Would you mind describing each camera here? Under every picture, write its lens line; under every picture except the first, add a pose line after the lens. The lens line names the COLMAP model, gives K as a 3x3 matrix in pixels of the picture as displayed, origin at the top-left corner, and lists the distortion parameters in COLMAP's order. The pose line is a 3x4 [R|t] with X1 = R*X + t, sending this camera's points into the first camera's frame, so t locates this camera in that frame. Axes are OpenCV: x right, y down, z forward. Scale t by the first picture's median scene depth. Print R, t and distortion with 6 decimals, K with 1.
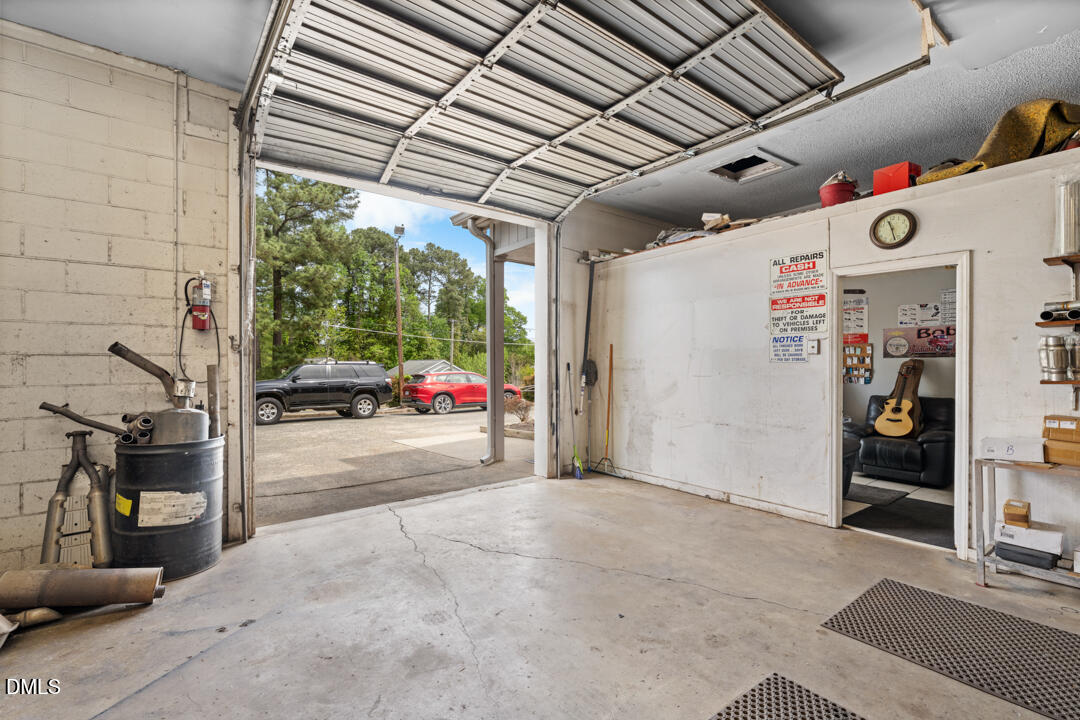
lens RADIAL K [[488.5, 0, 540.8], [0, 488.5, 363.8], [0, 0, 1]] dist [-0.004676, -0.000346]
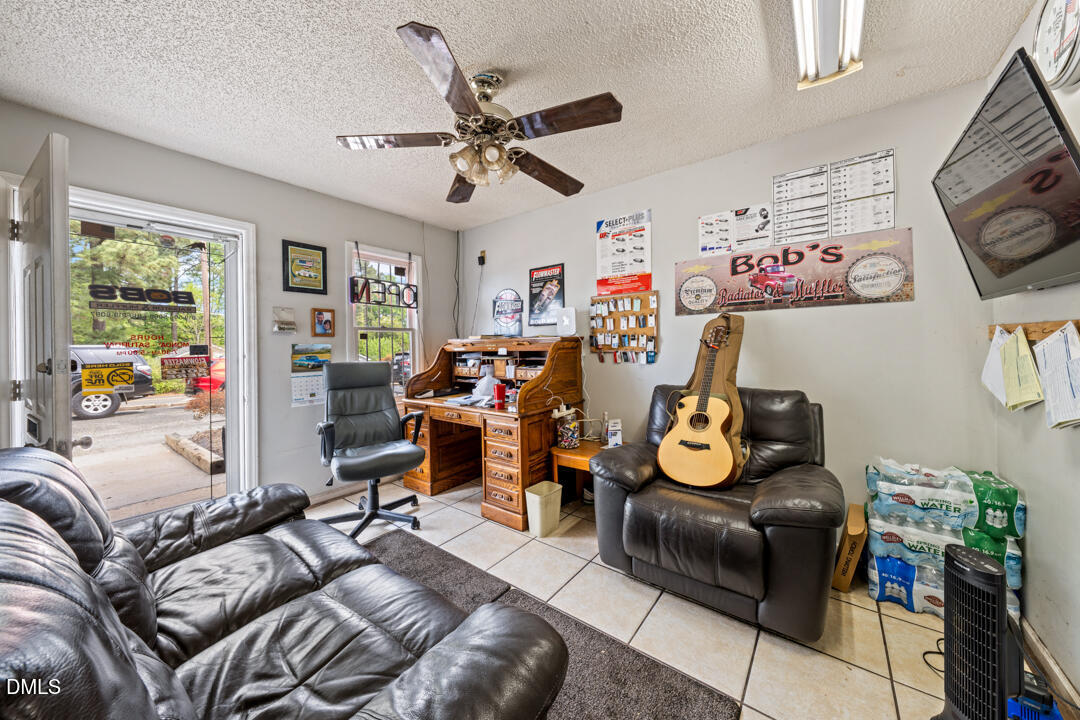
lens RADIAL K [[390.5, 0, 541.9], [0, 390.5, 349.5], [0, 0, 1]] dist [0.000633, 0.000009]
pose [[0.966055, -0.014161, 0.257946, 0.456942], [0.013024, 0.999896, 0.006115, 0.021892], [-0.258006, -0.002548, 0.966140, 0.632609]]
